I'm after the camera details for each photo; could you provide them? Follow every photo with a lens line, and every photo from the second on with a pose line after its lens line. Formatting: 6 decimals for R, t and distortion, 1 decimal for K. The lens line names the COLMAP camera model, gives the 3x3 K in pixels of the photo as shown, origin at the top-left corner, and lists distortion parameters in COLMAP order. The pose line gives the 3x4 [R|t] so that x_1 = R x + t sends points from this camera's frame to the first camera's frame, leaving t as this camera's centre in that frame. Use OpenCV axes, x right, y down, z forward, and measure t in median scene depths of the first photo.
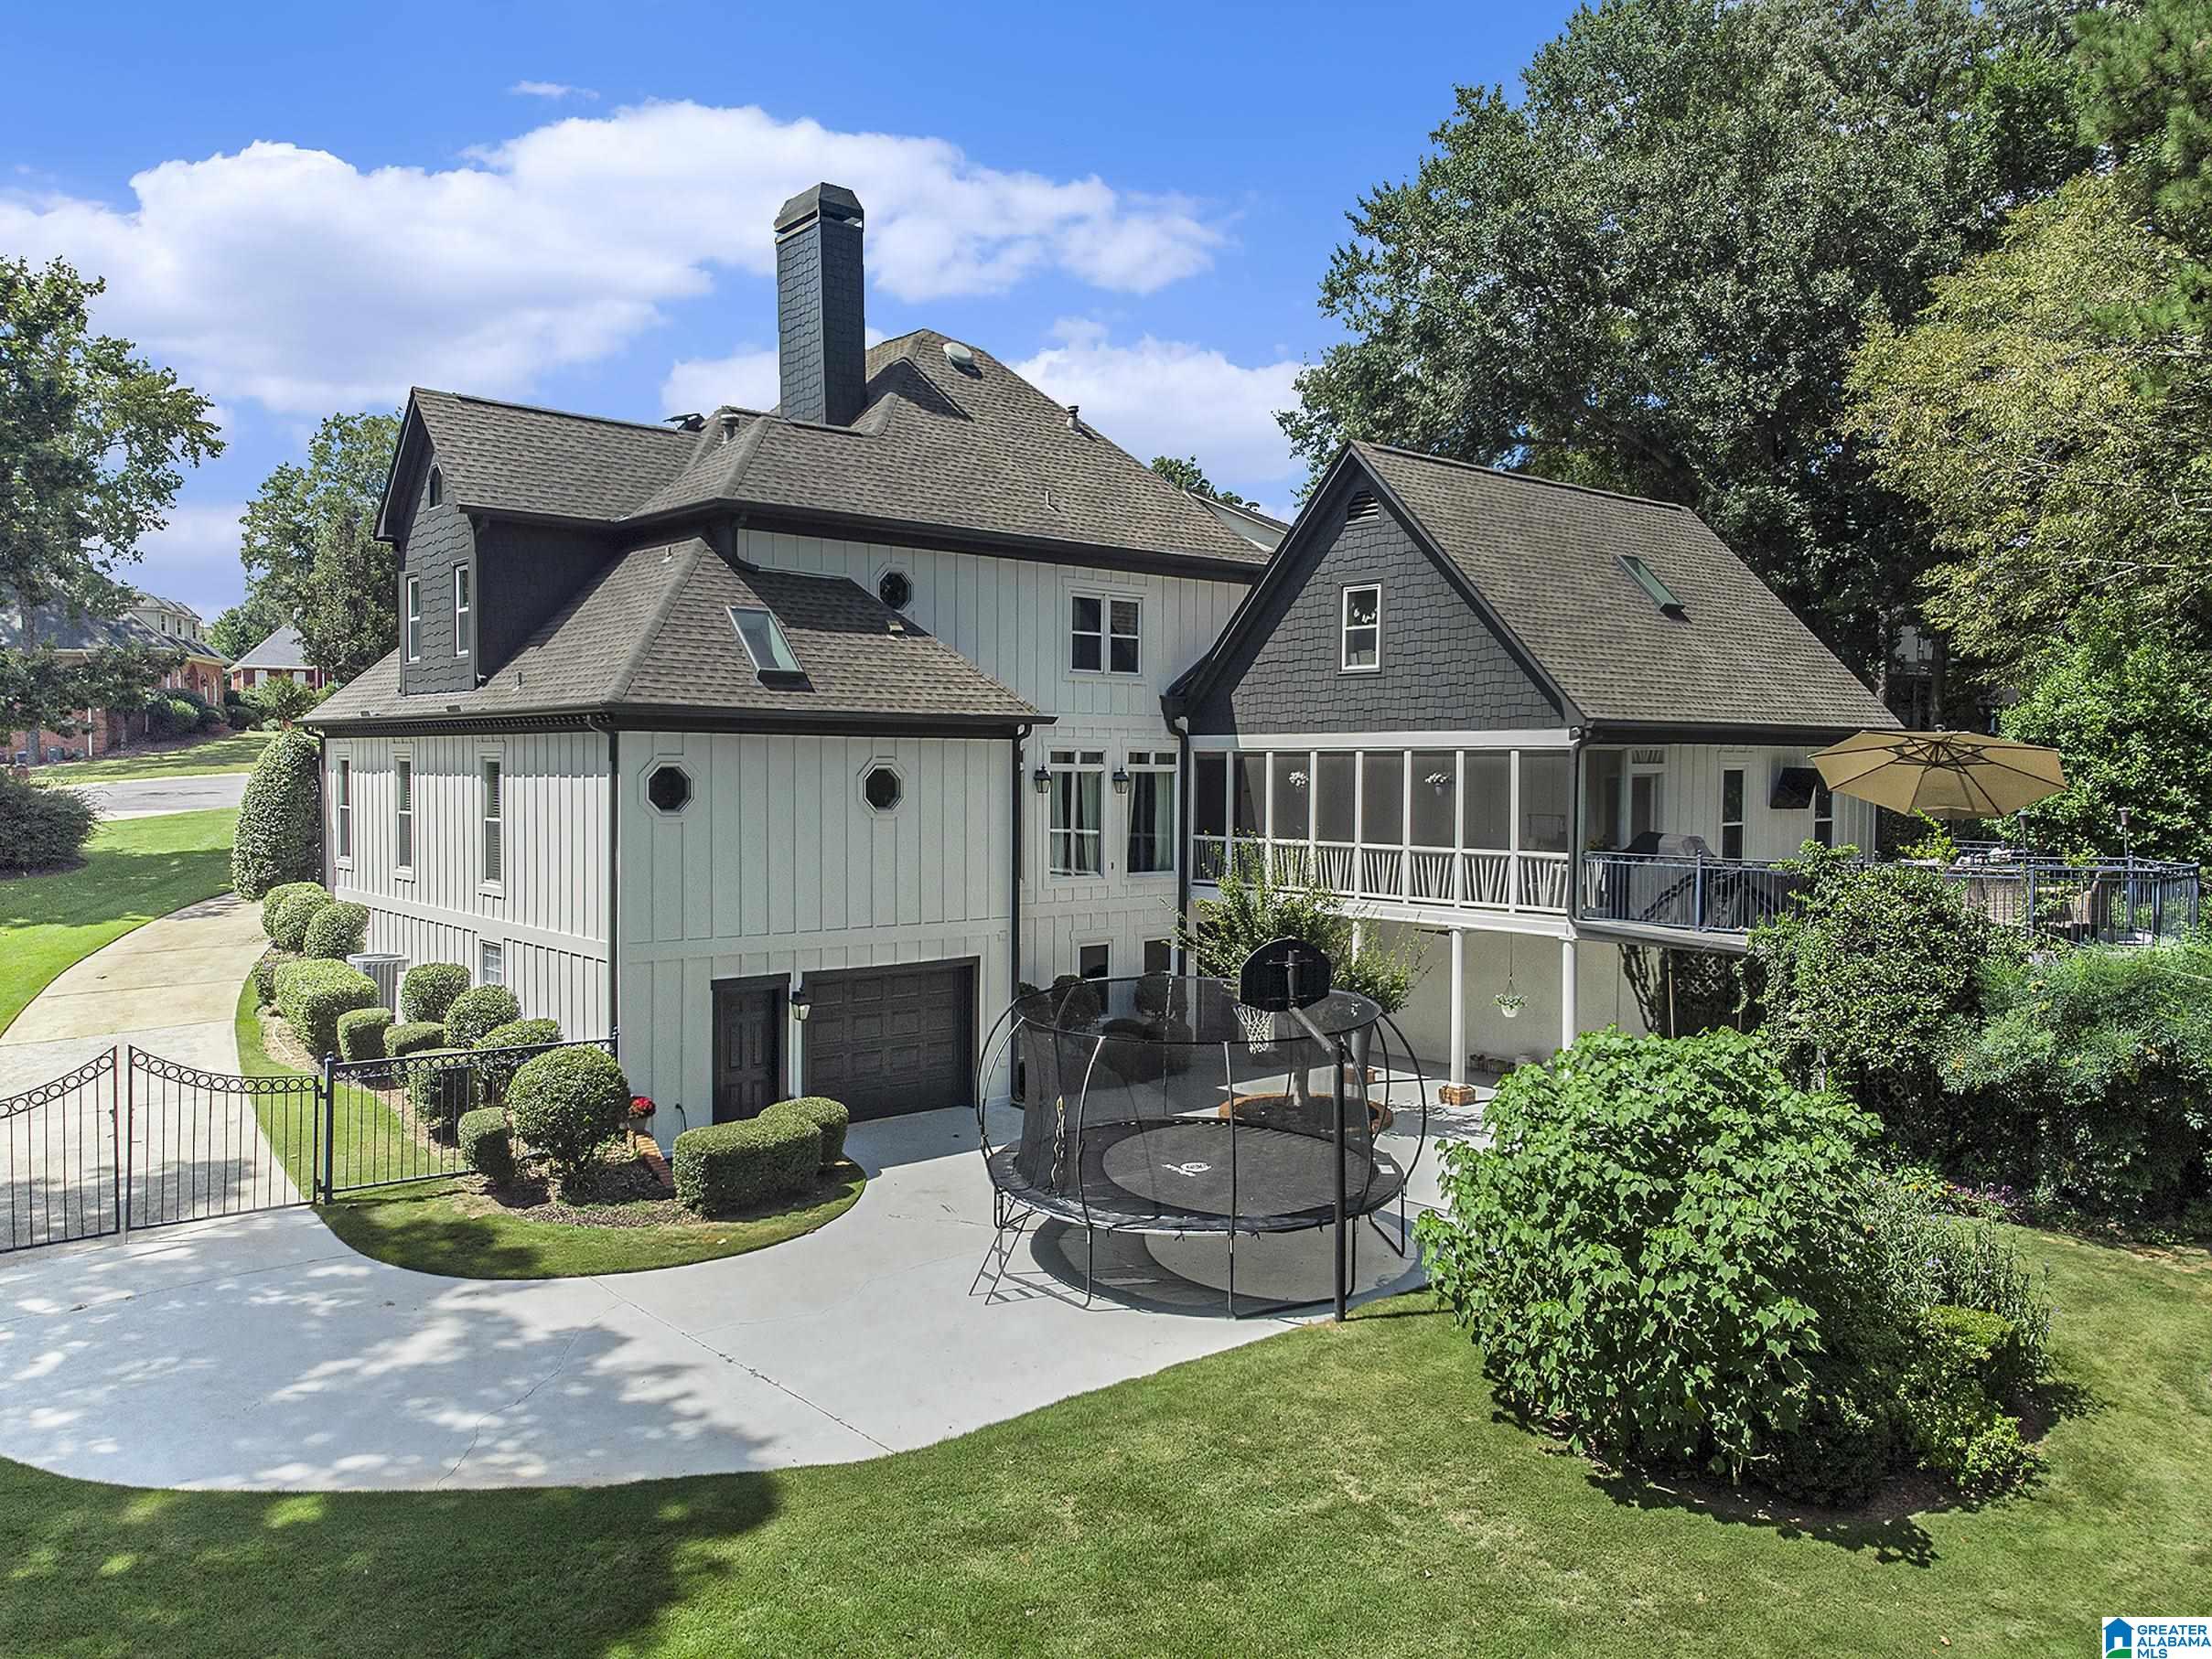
lens RADIAL K [[1640.2, 0, 1106.6], [0, 1640.2, 819.1], [0, 0, 1]] dist [0.023510, -0.002954]
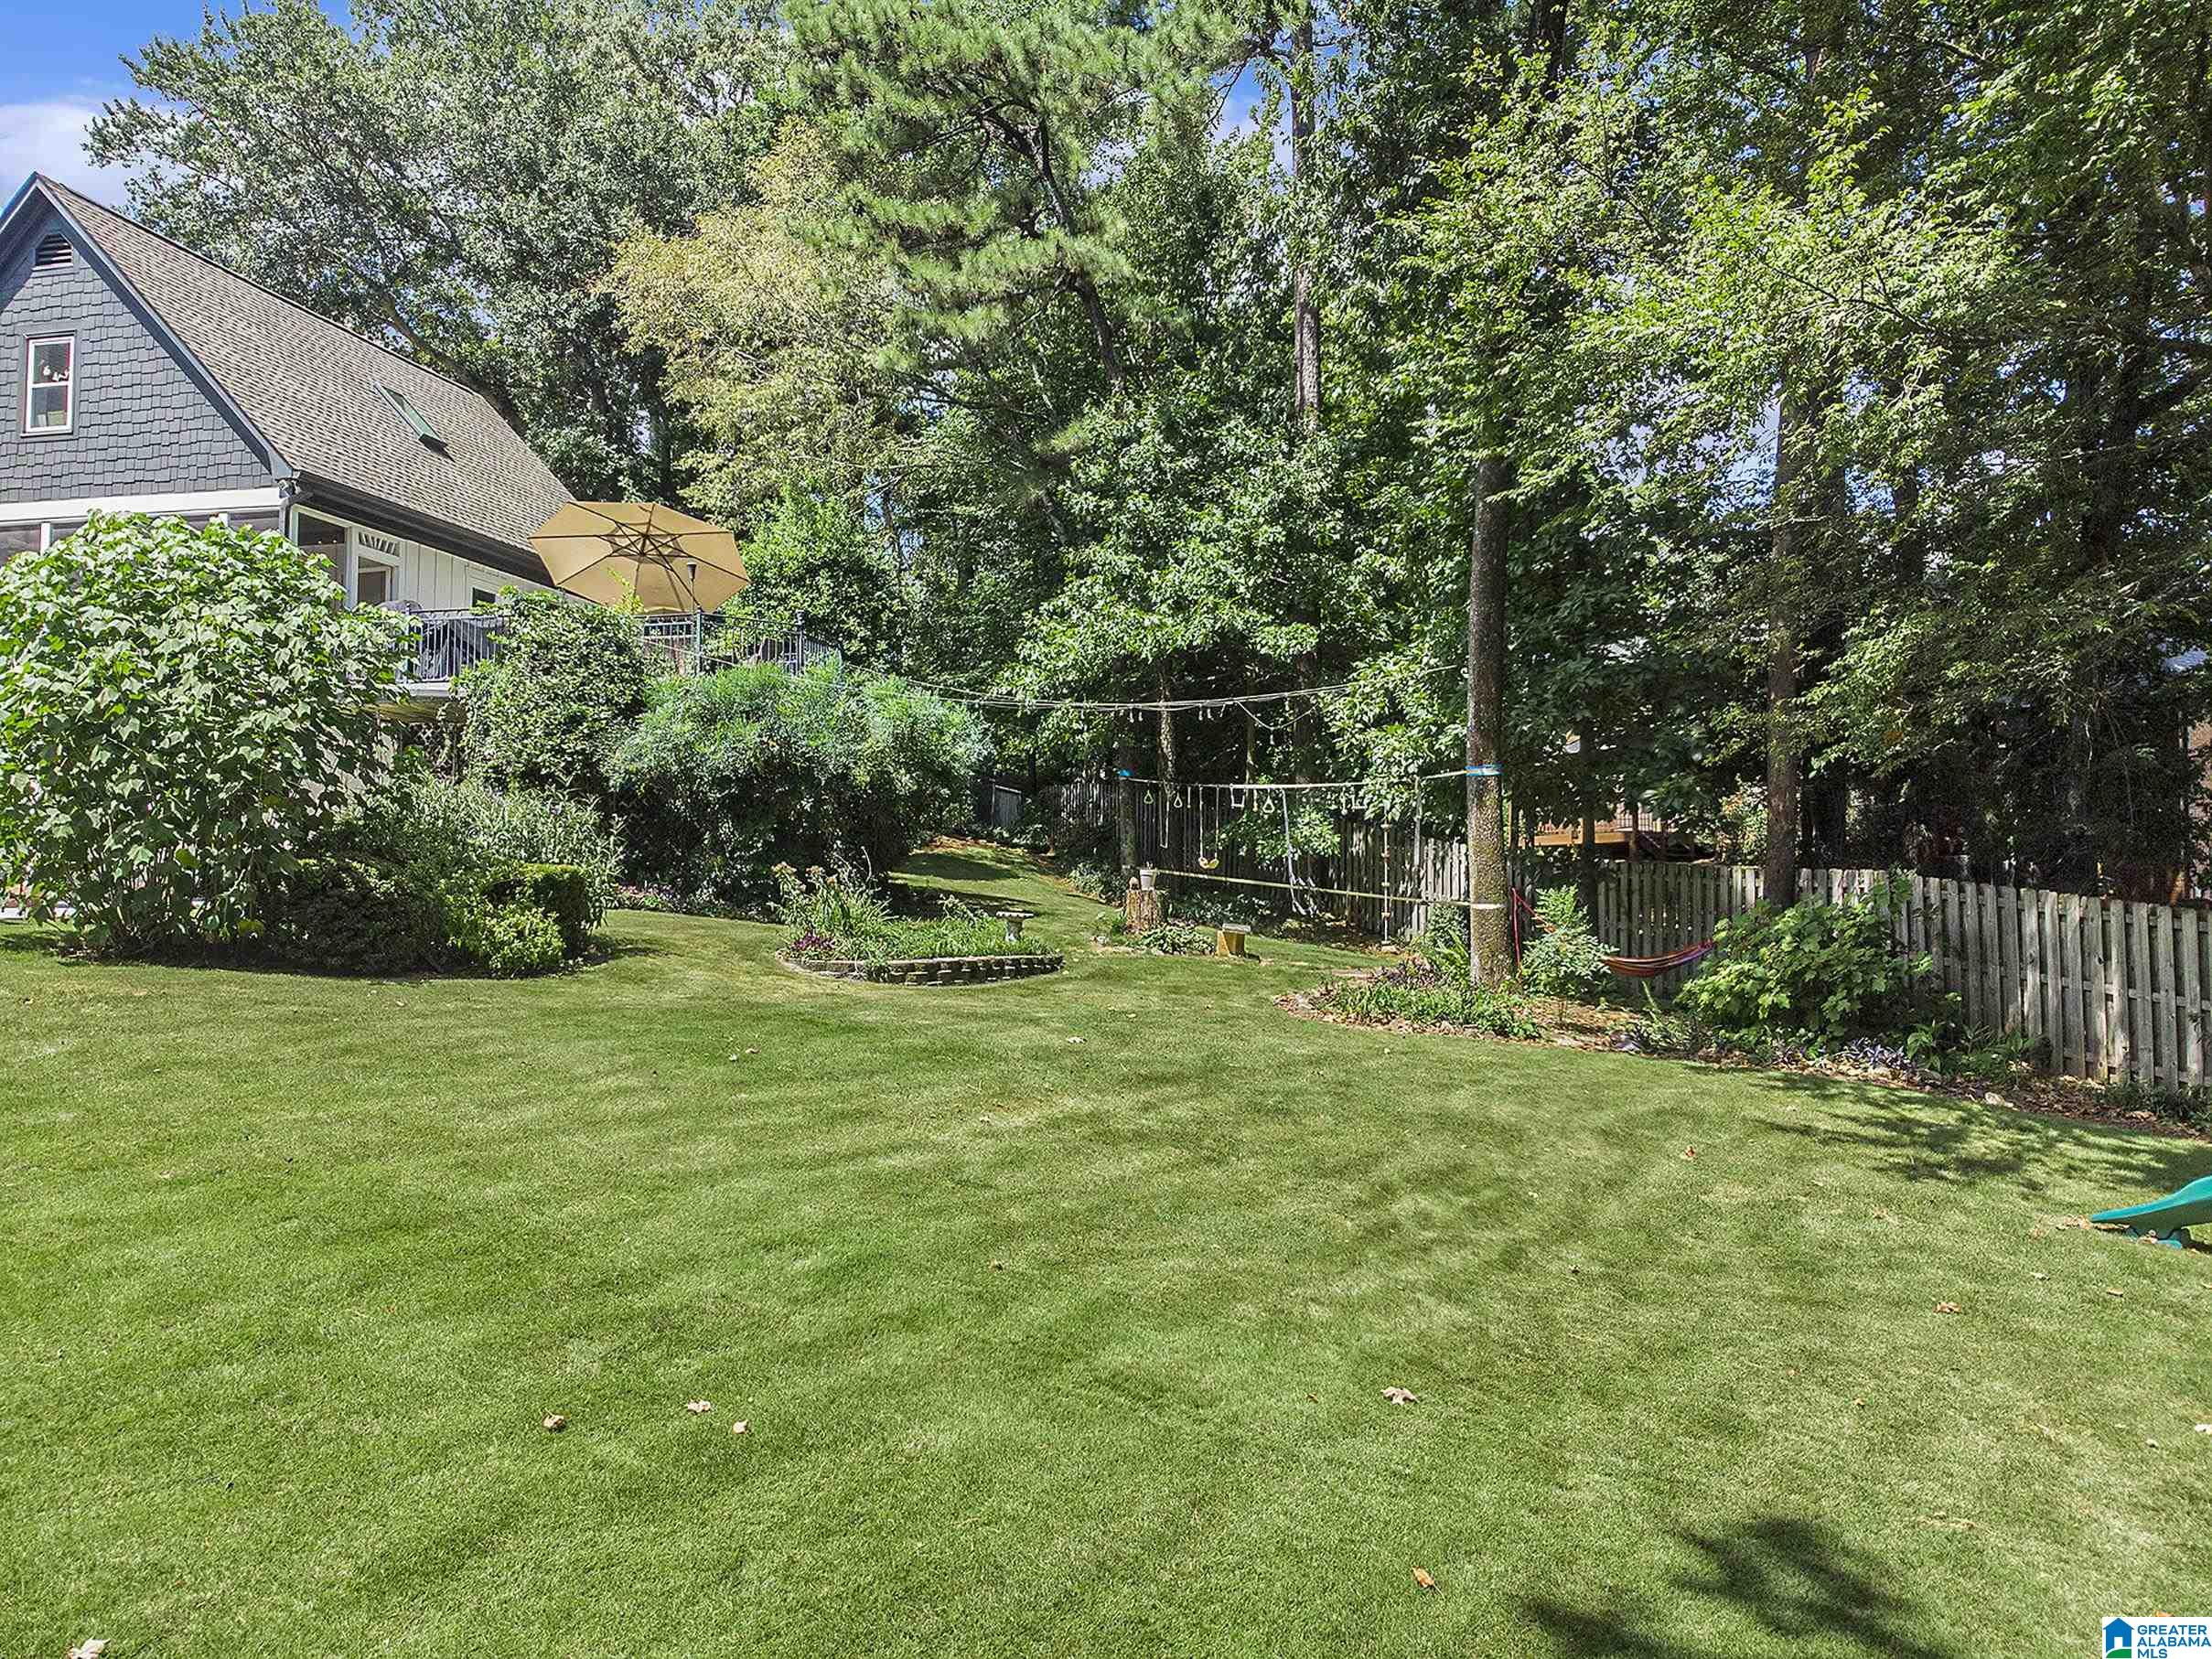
lens RADIAL K [[1640.2, 0, 1105.5], [0, 1640.2, 831.8], [0, 0, 1]] dist [0.023510, -0.002954]
pose [[0.818299, 0.026244, 0.574194, 0.118429], [0.016841, 0.997434, -0.069590, 0.204647], [-0.574546, 0.066615, 0.815757, -0.045078]]
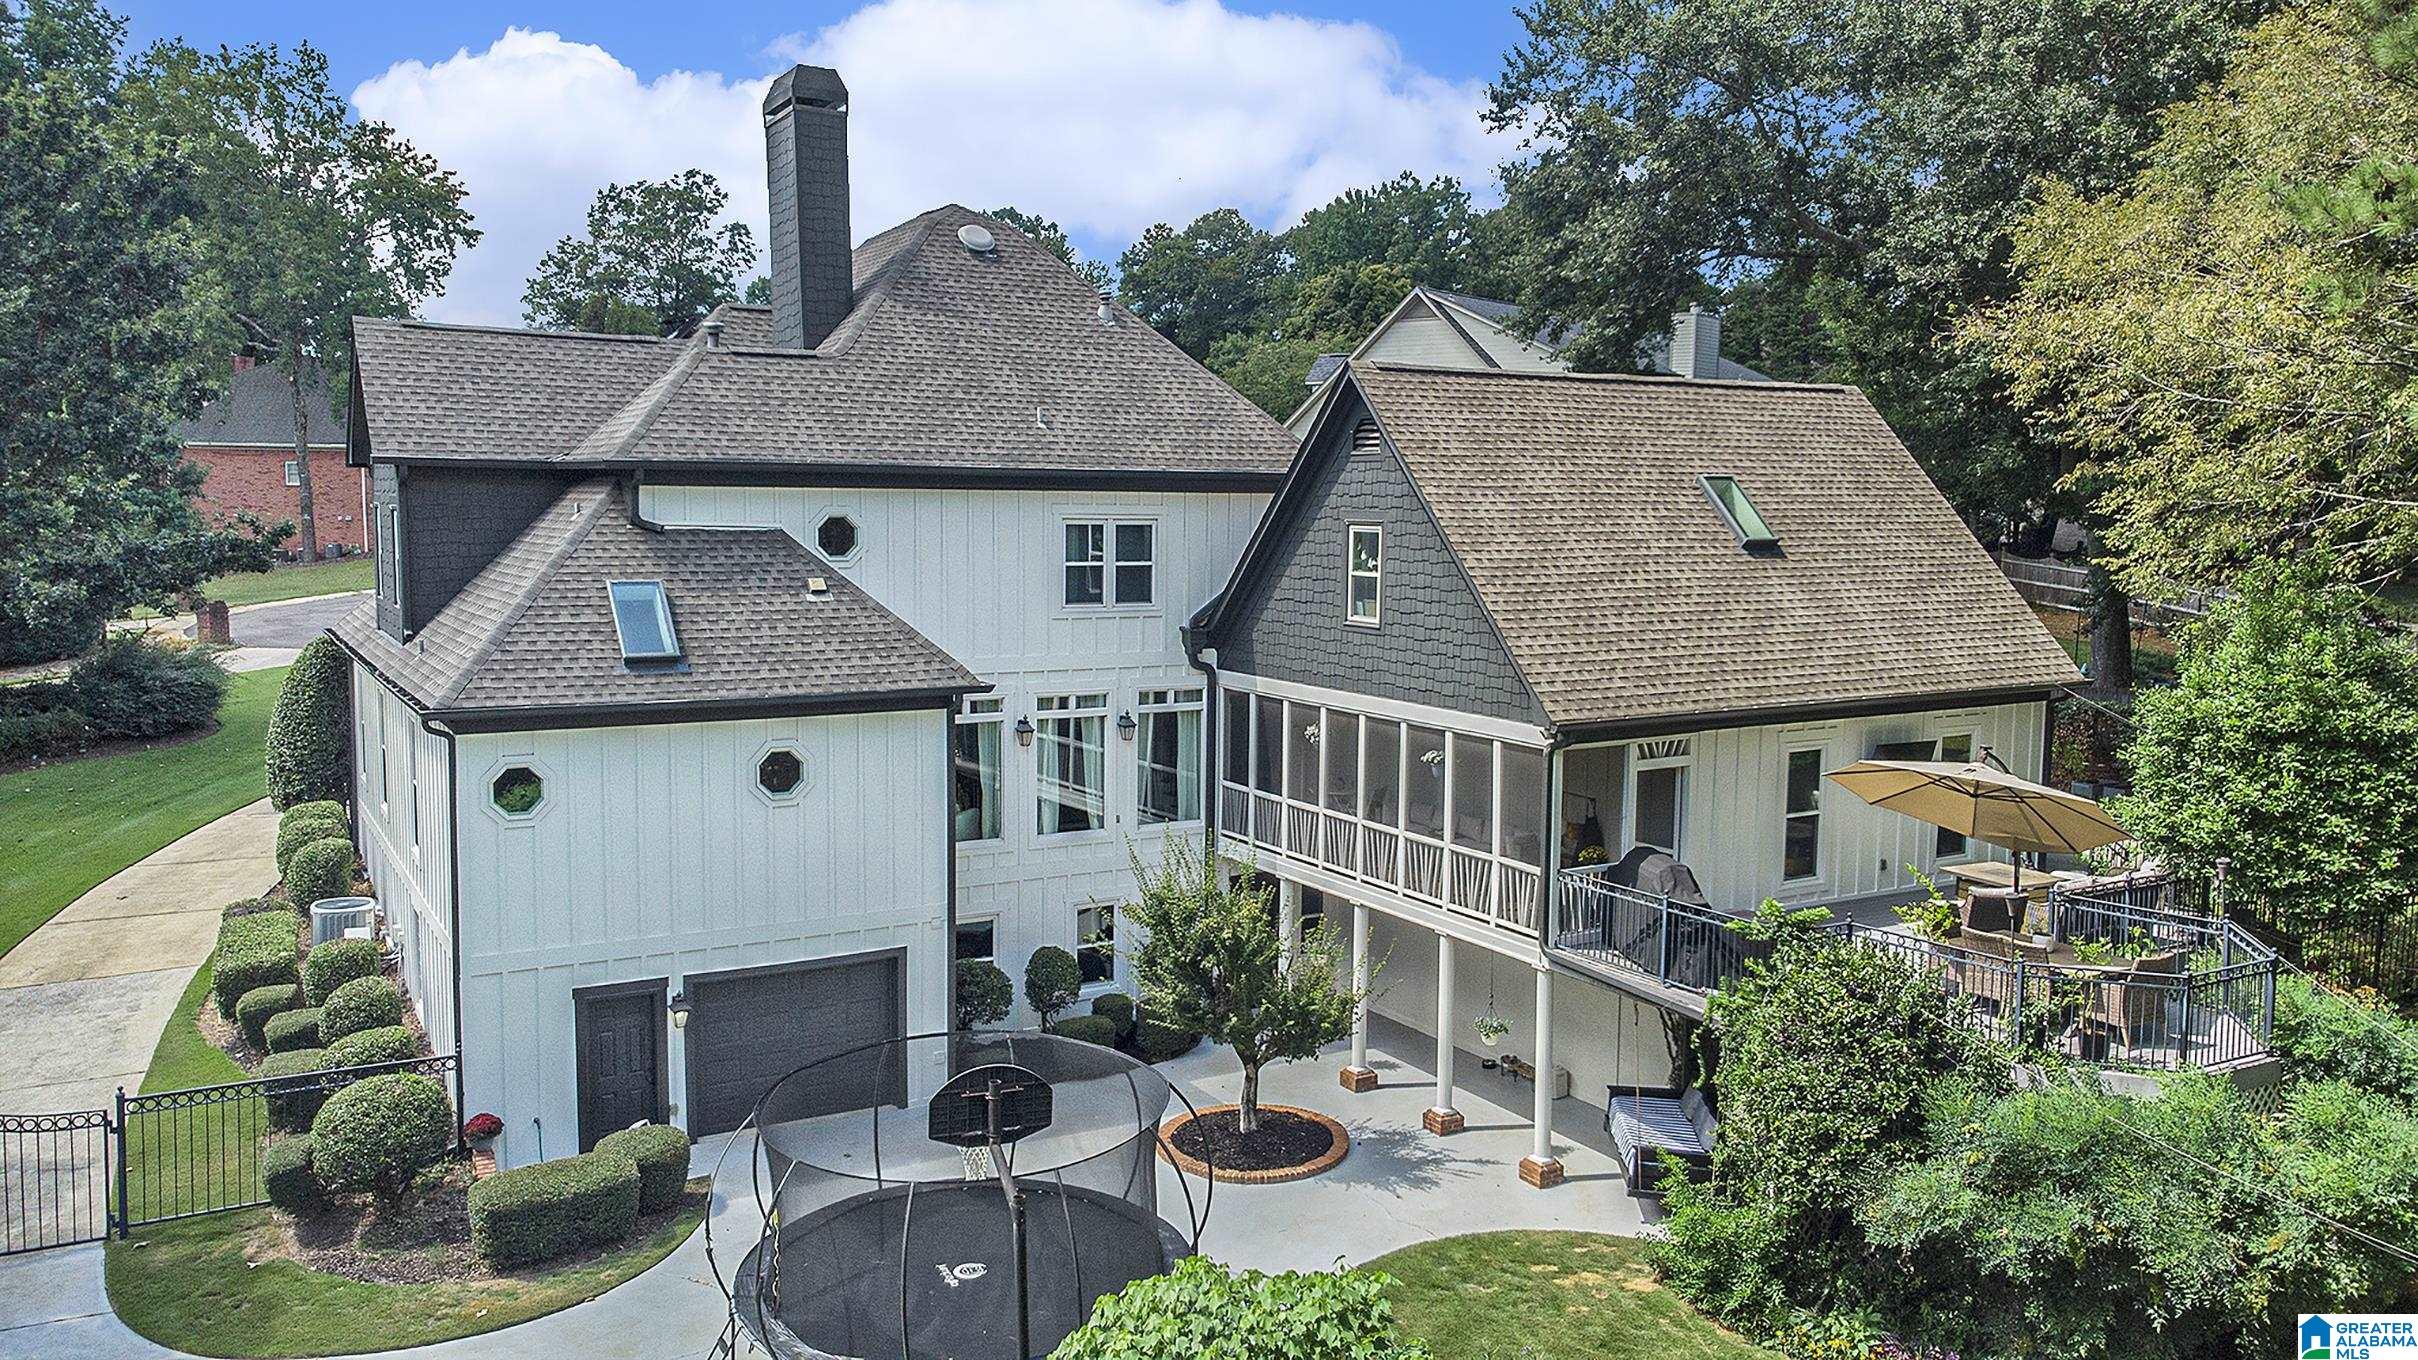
lens RADIAL K [[1795.2, 0, 1205.4], [0, 1795.2, 670.2], [0, 0, 1]] dist [0.030138, 0.029654]
pose [[0.983796, 0.021465, -0.178003, 0.252878], [-0.010350, 0.997951, 0.063138, -0.130372], [0.178994, -0.060273, 0.982002, 0.049768]]
